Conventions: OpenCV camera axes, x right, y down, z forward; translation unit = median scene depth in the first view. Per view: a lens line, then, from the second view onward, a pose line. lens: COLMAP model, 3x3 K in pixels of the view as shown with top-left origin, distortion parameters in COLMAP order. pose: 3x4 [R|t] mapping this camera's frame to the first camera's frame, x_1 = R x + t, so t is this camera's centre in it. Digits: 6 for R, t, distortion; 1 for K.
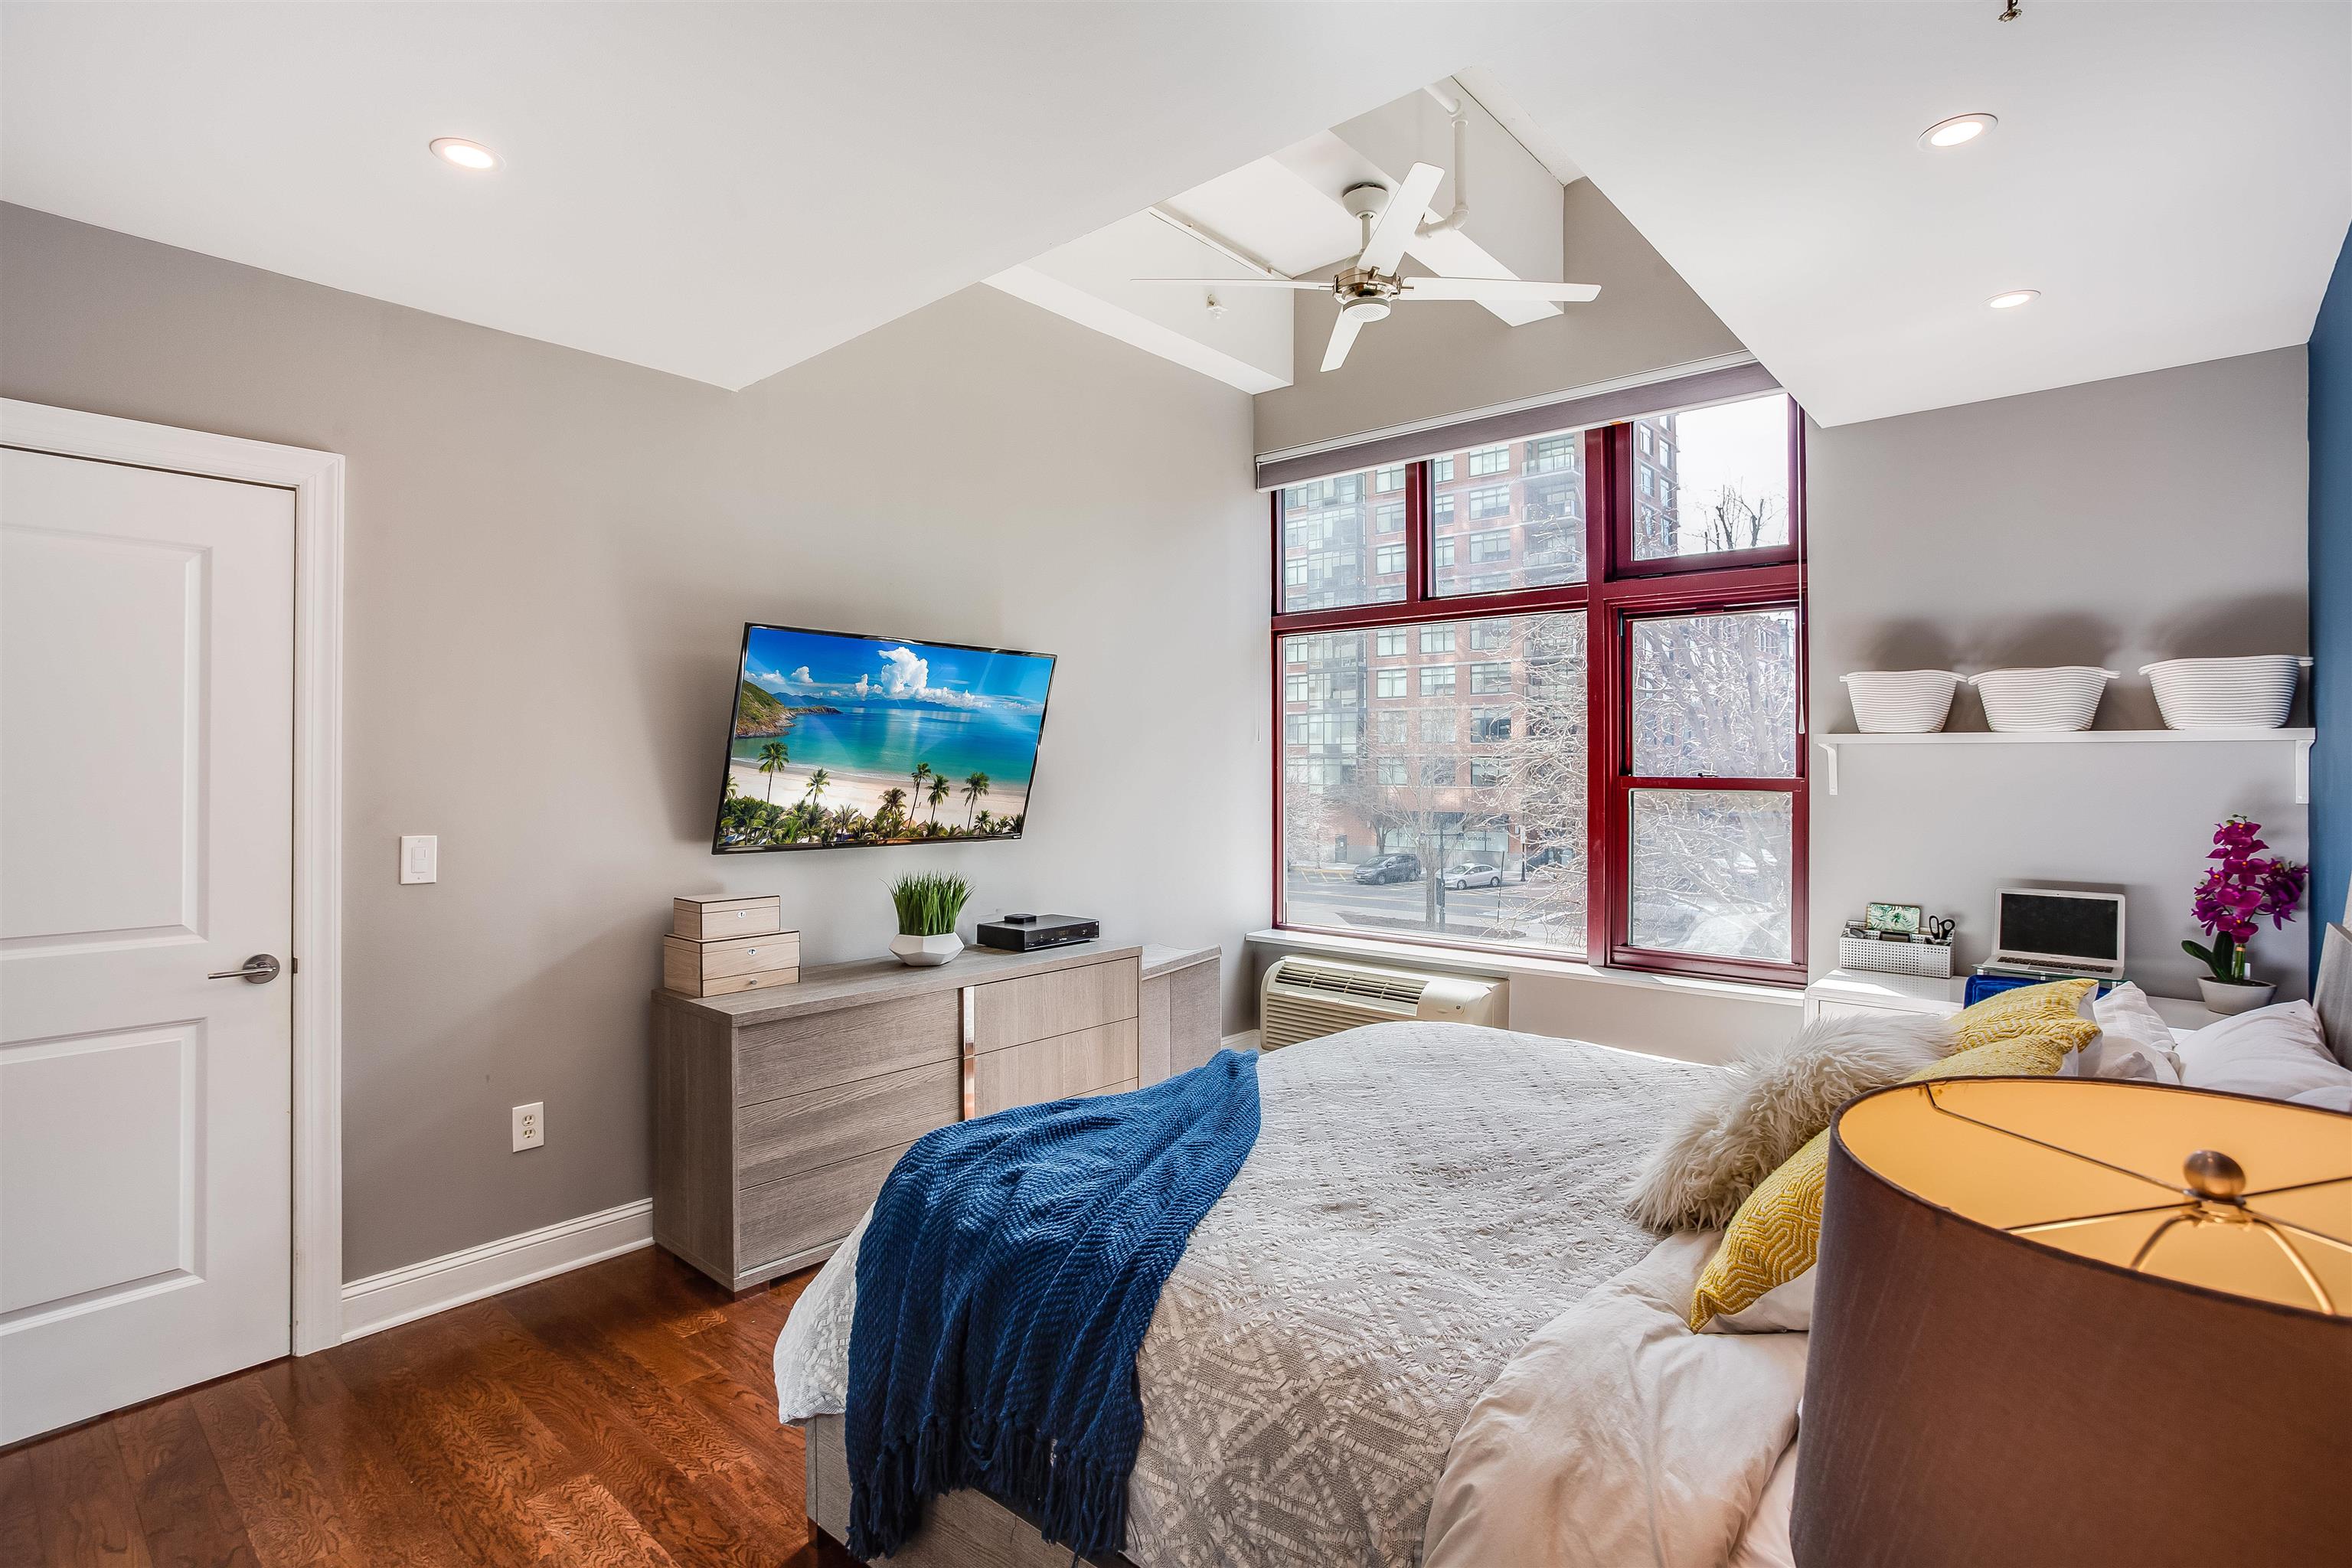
lens RADIAL K [[1156.5, 0, 1242.7], [0, 1156.5, 763.8], [0, 0, 1]] dist [-0.033013, 0.012140]
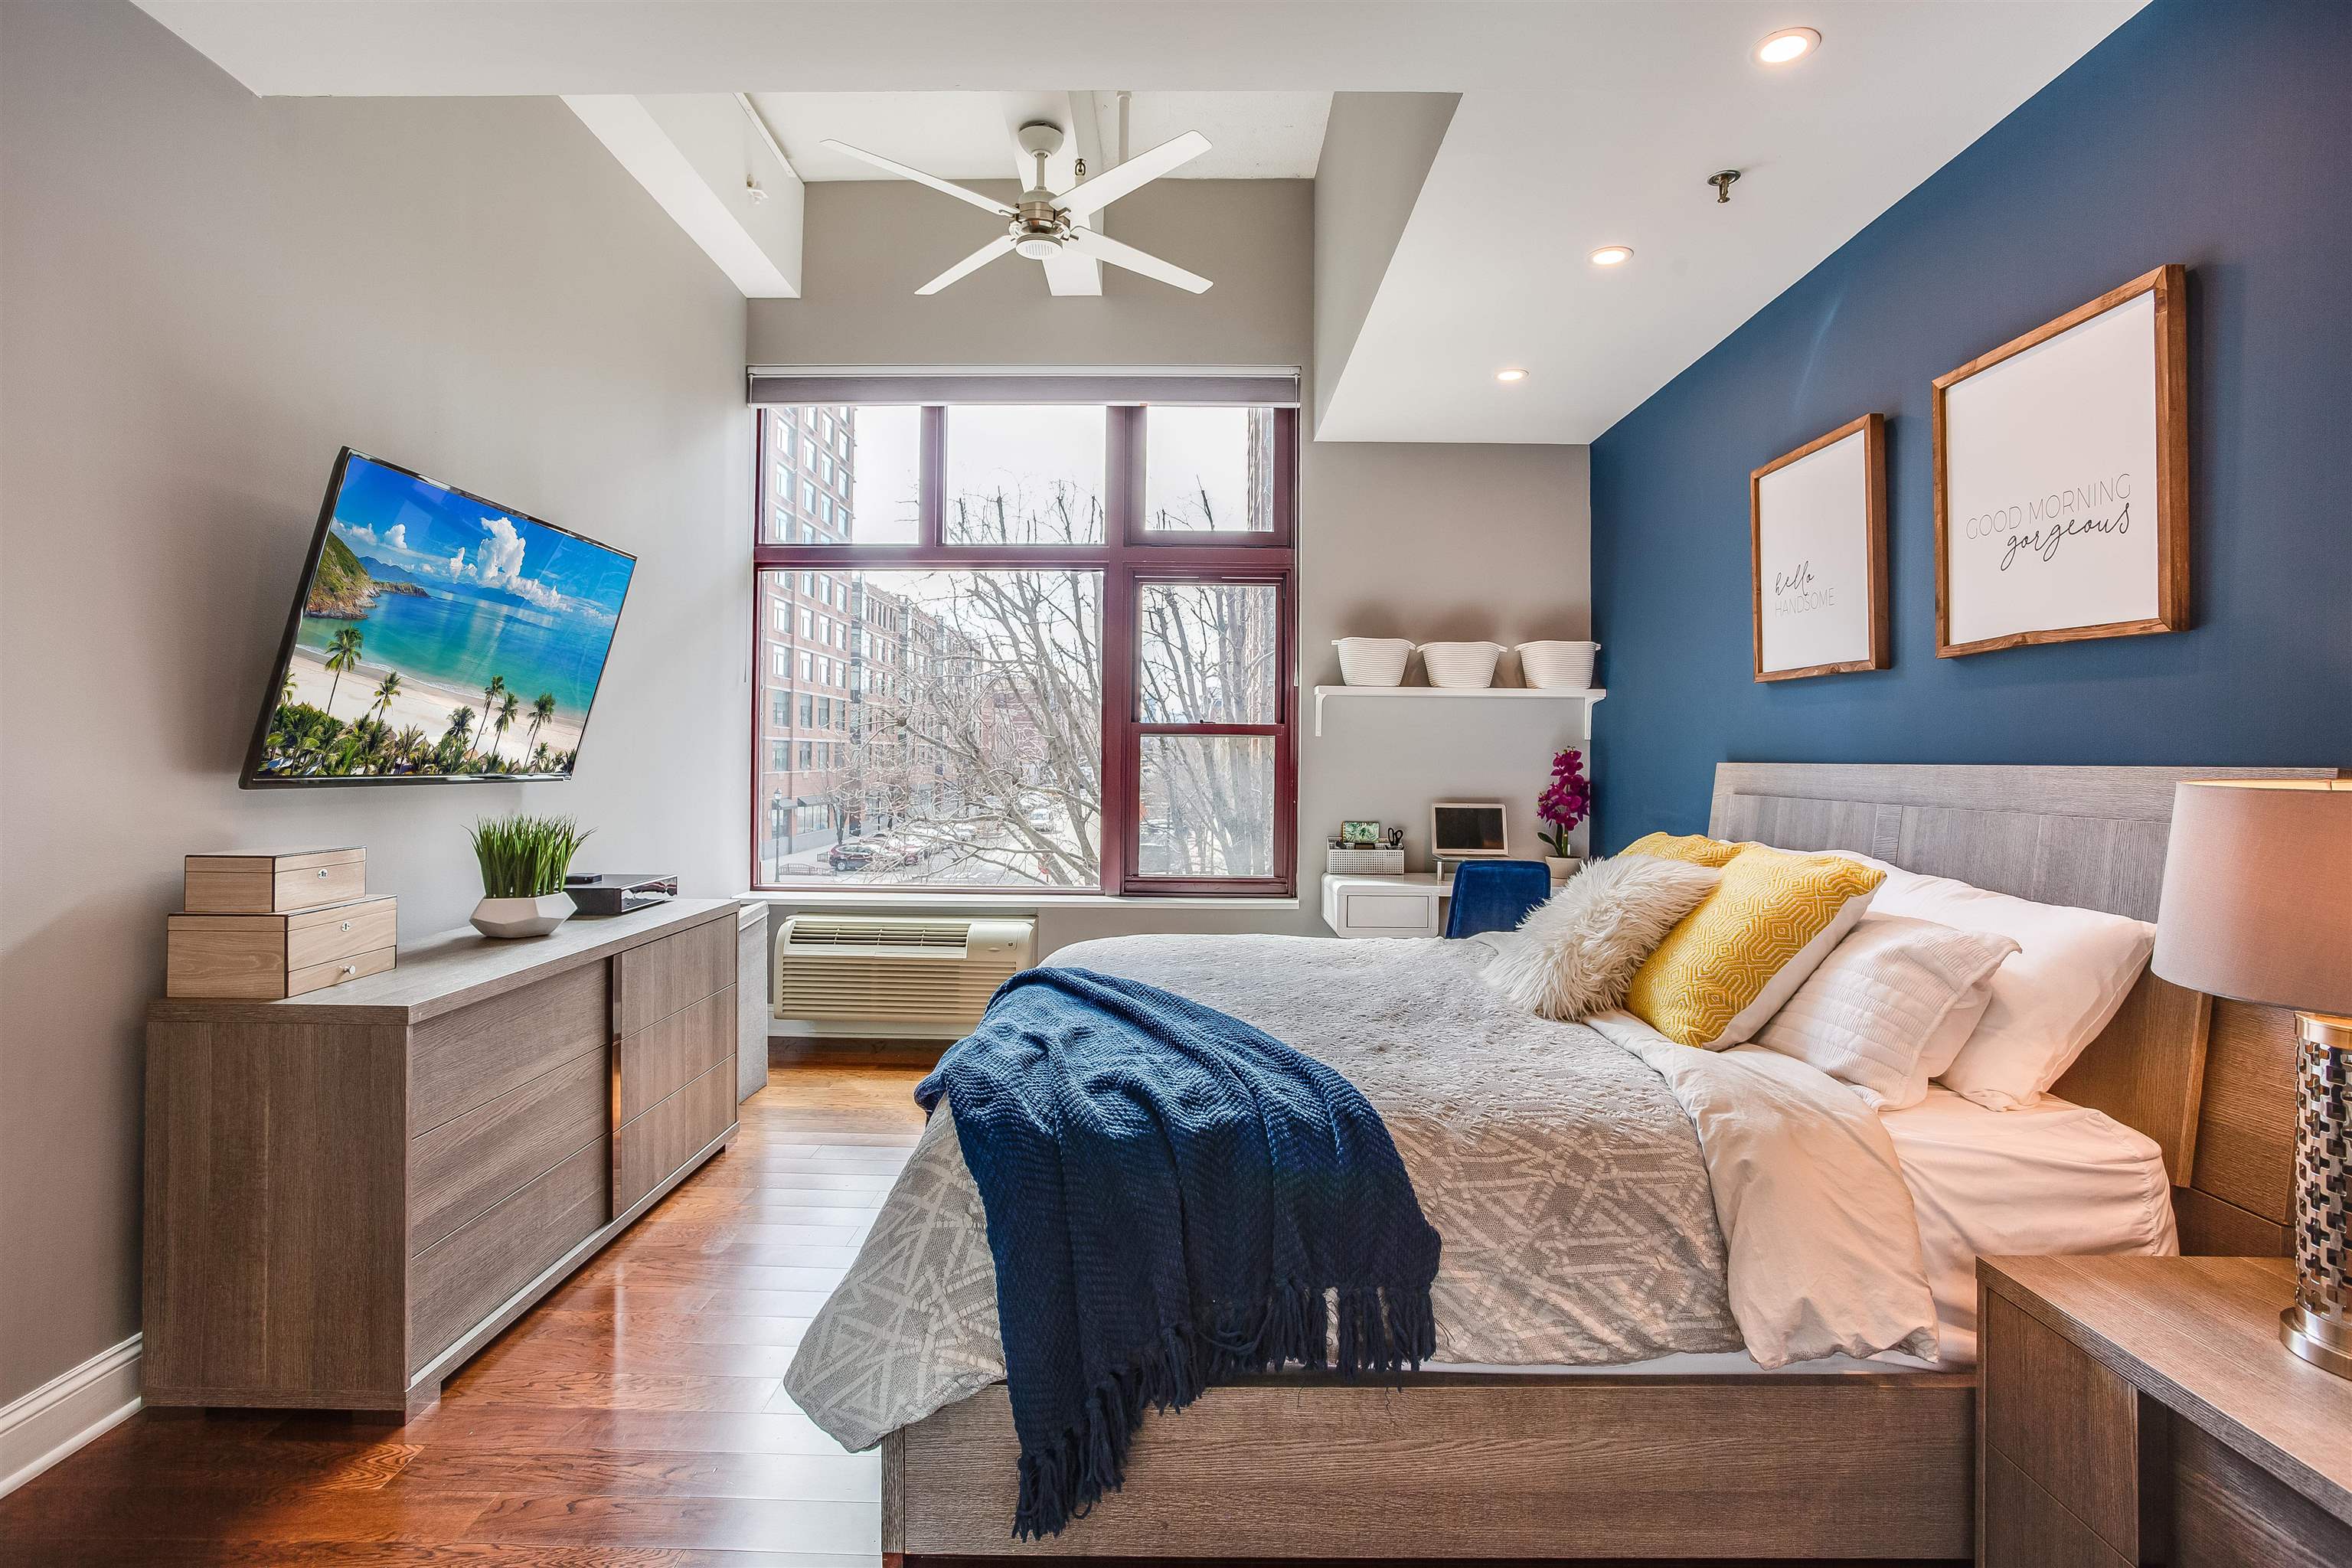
lens RADIAL K [[1156.5, 0, 1186.1], [0, 1156.5, 752.7], [0, 0, 1]] dist [-0.033013, 0.012140]
pose [[0.764643, 0.005428, 0.644432, -0.397613], [-0.003503, 0.999985, -0.004266, 0.049484], [-0.644445, 0.001005, 0.764650, 0.126143]]
